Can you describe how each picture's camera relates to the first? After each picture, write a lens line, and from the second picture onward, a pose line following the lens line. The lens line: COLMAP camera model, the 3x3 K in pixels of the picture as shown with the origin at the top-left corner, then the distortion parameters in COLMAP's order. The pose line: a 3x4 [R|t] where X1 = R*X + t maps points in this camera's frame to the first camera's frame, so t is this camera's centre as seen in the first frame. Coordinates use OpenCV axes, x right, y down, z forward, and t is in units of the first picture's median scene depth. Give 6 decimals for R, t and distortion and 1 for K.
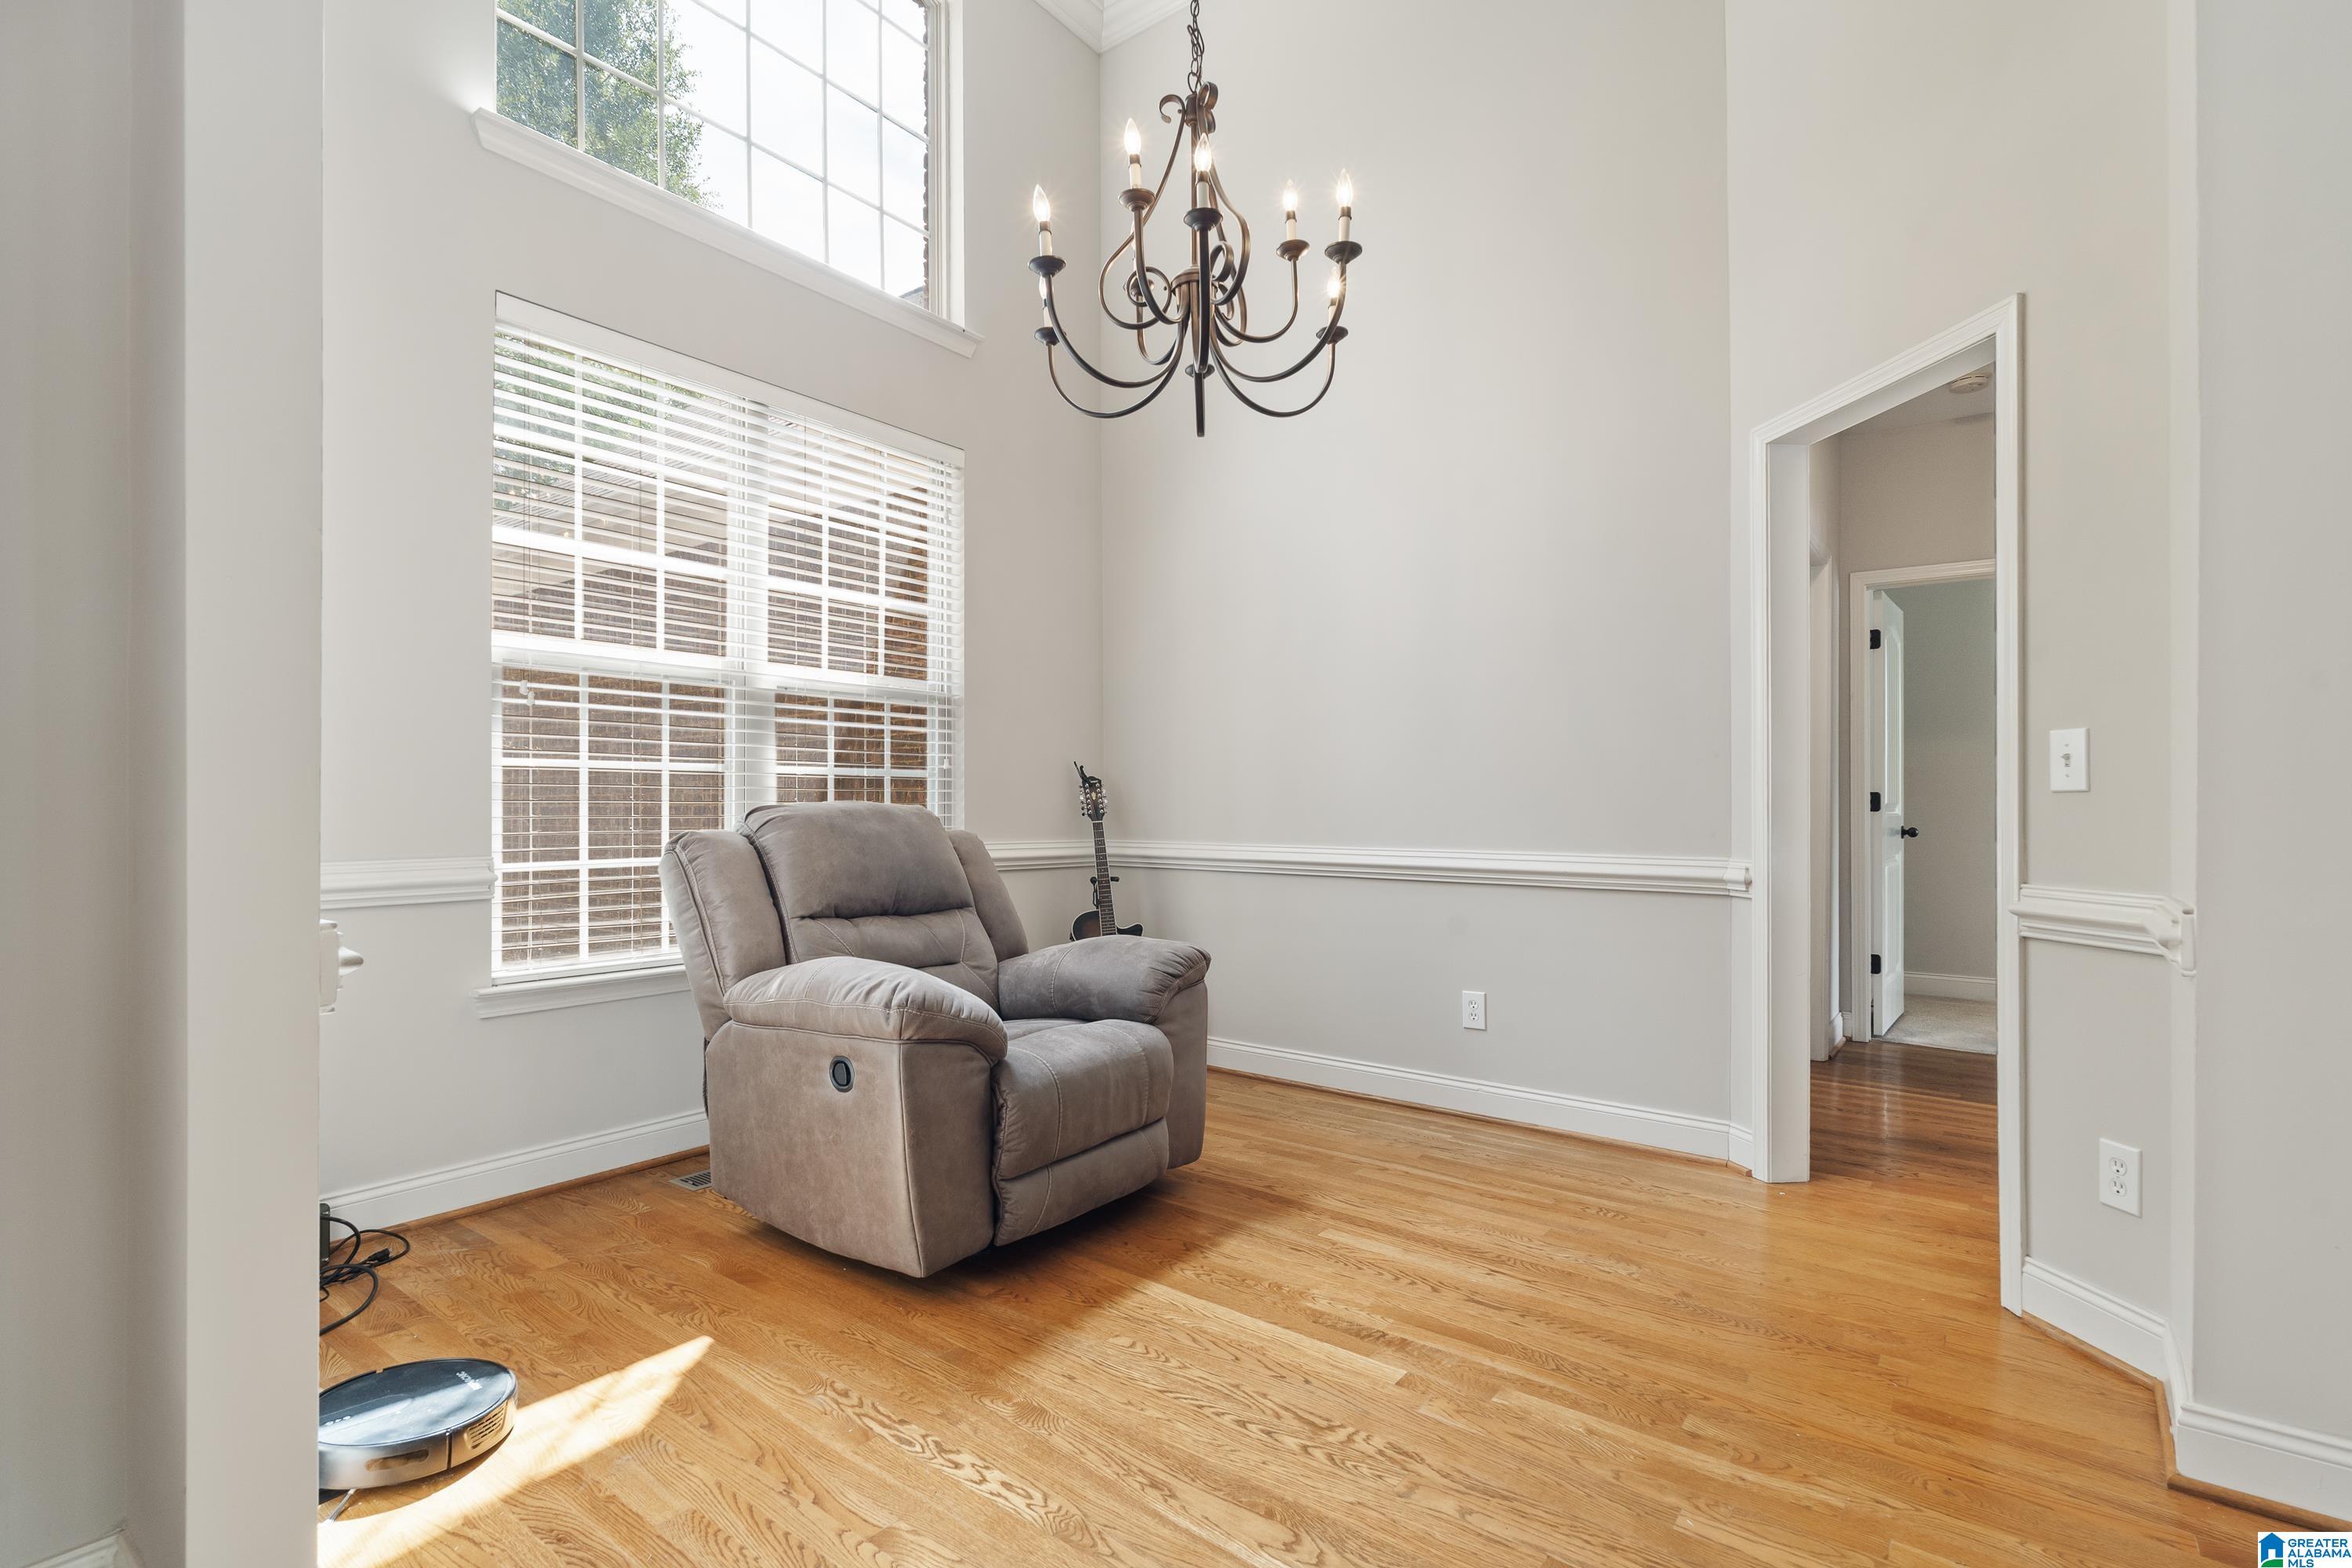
lens RADIAL K [[1095.4, 0, 1161.6], [0, 1095.4, 790.0], [0, 0, 1]] dist [-0.002714, 0.000007]
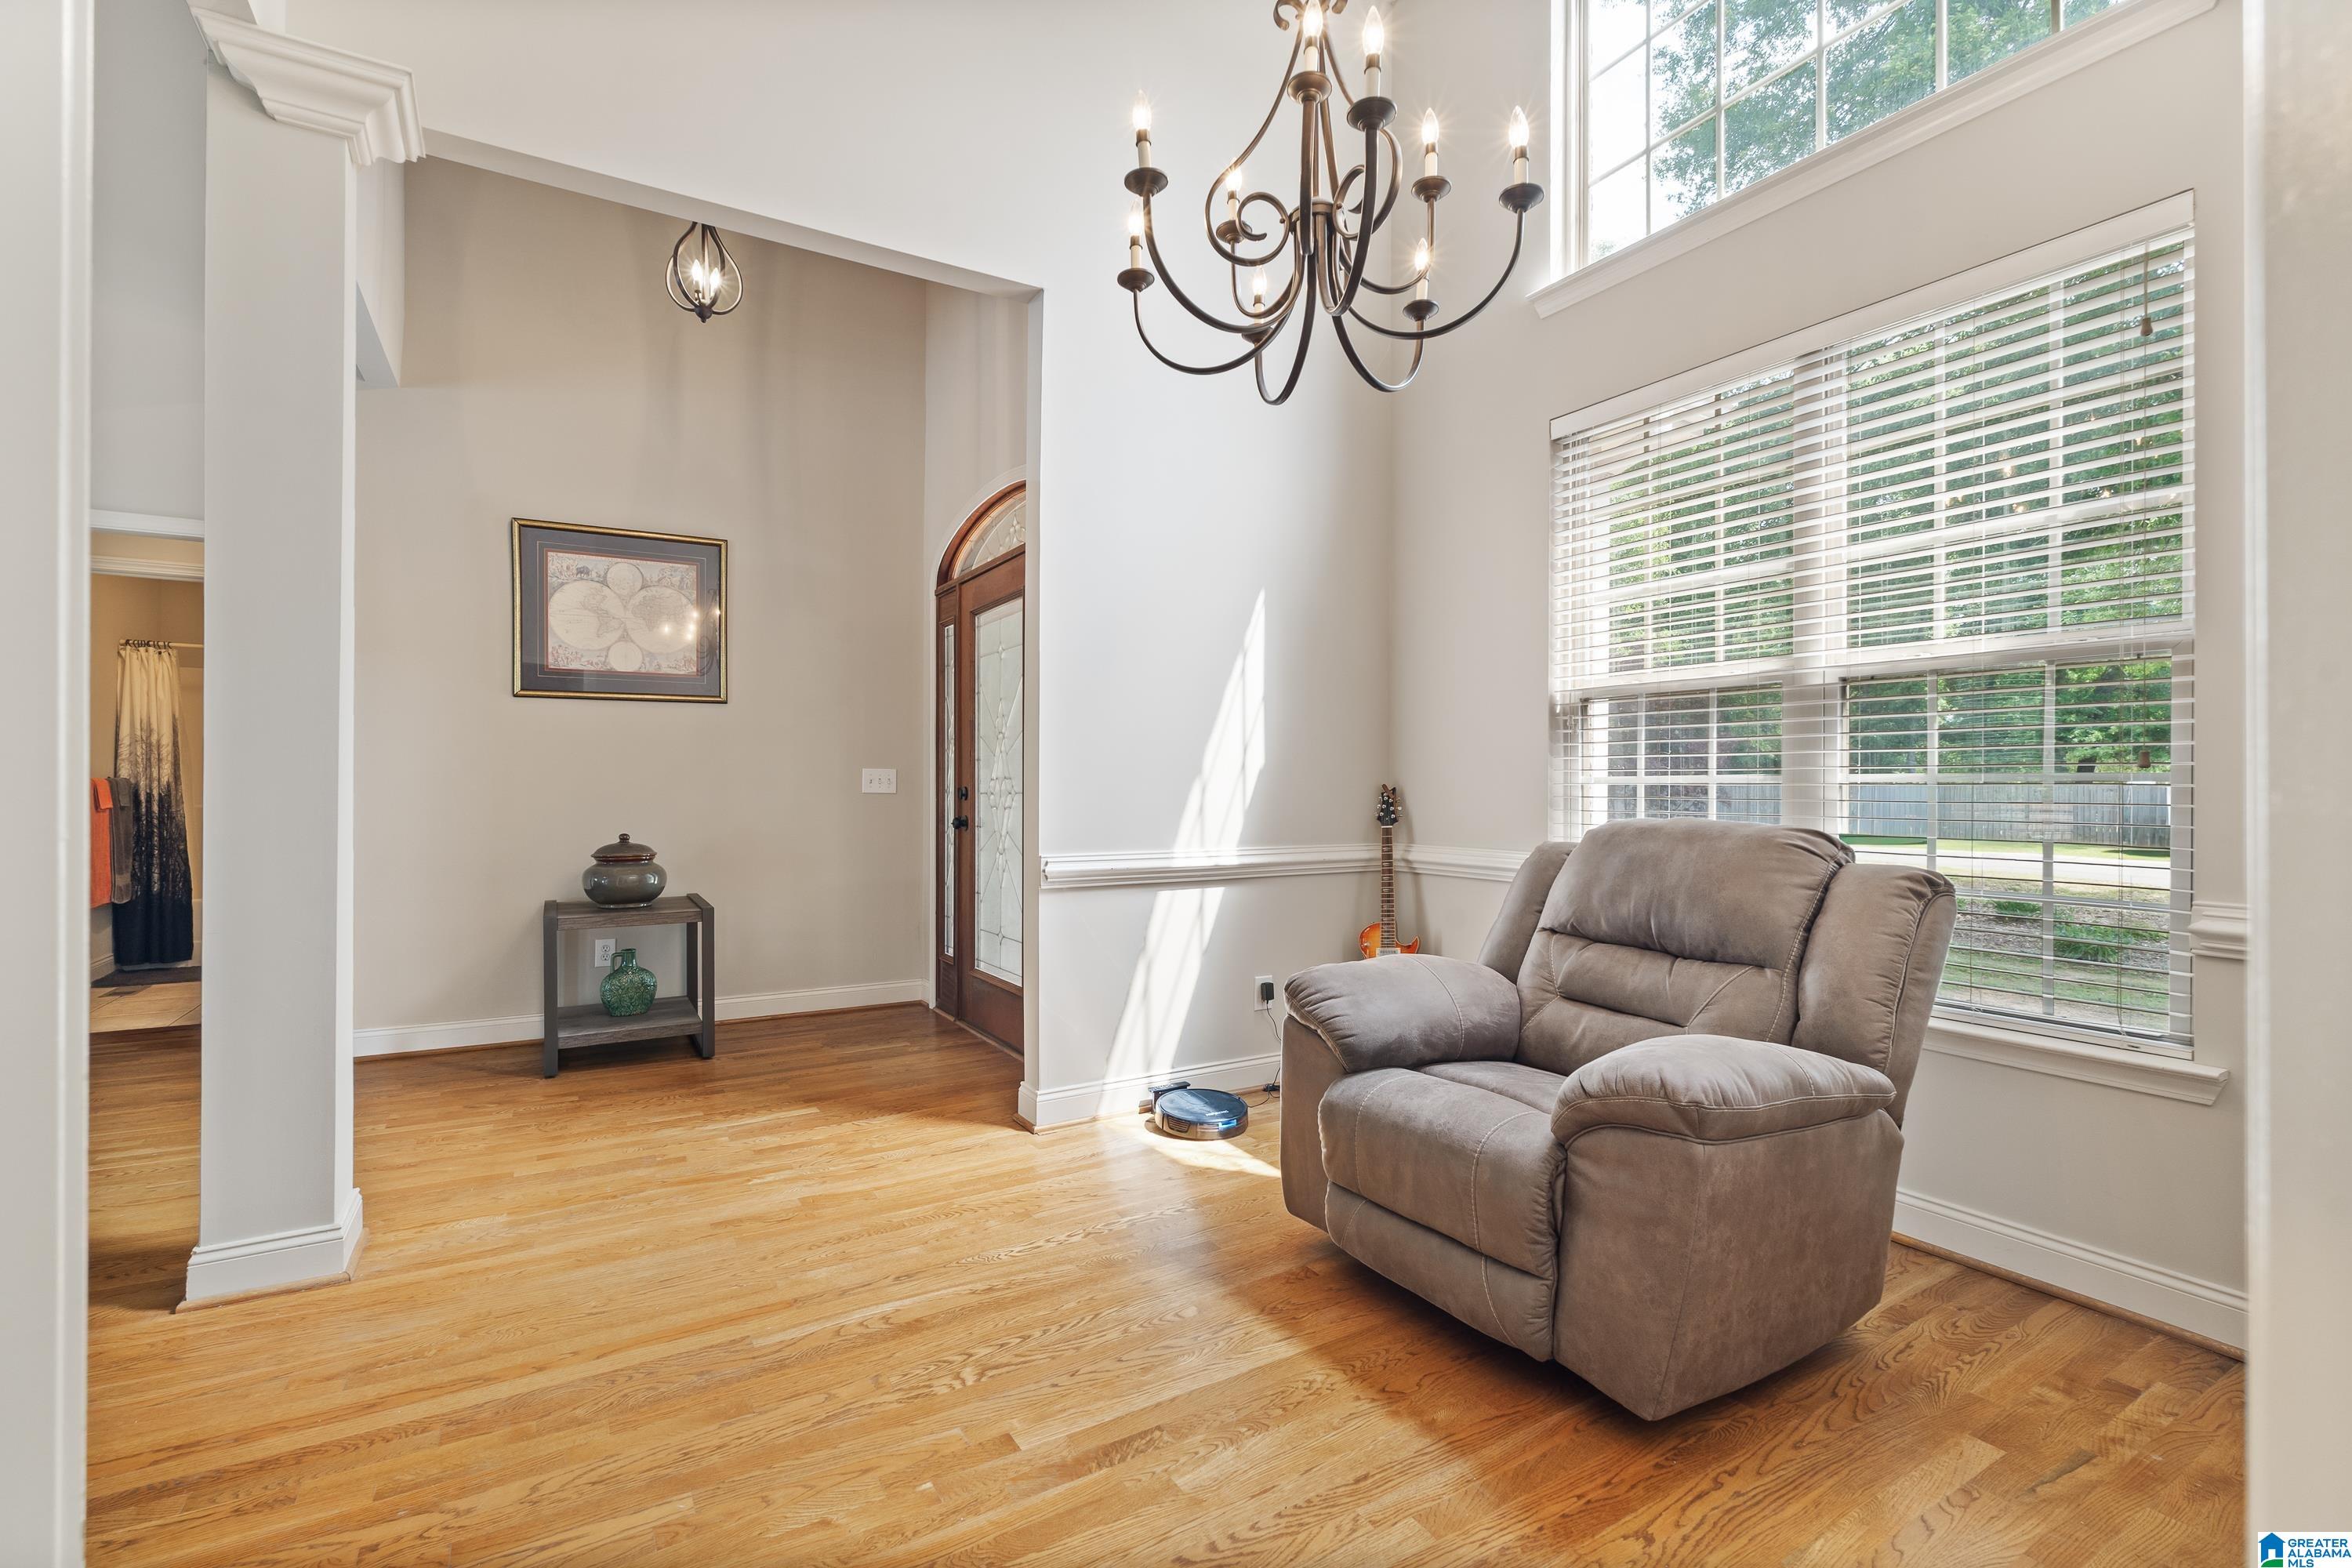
lens RADIAL K [[1036.8, 0, 1171.4], [0, 1036.8, 798.7], [0, 0, 1]] dist [-0.003947, -0.000189]
pose [[-0.359623, 0.004450, -0.933087, 0.802981], [-0.001960, 0.999983, 0.005524, -0.010548], [0.933096, 0.003815, -0.359608, 1.168632]]
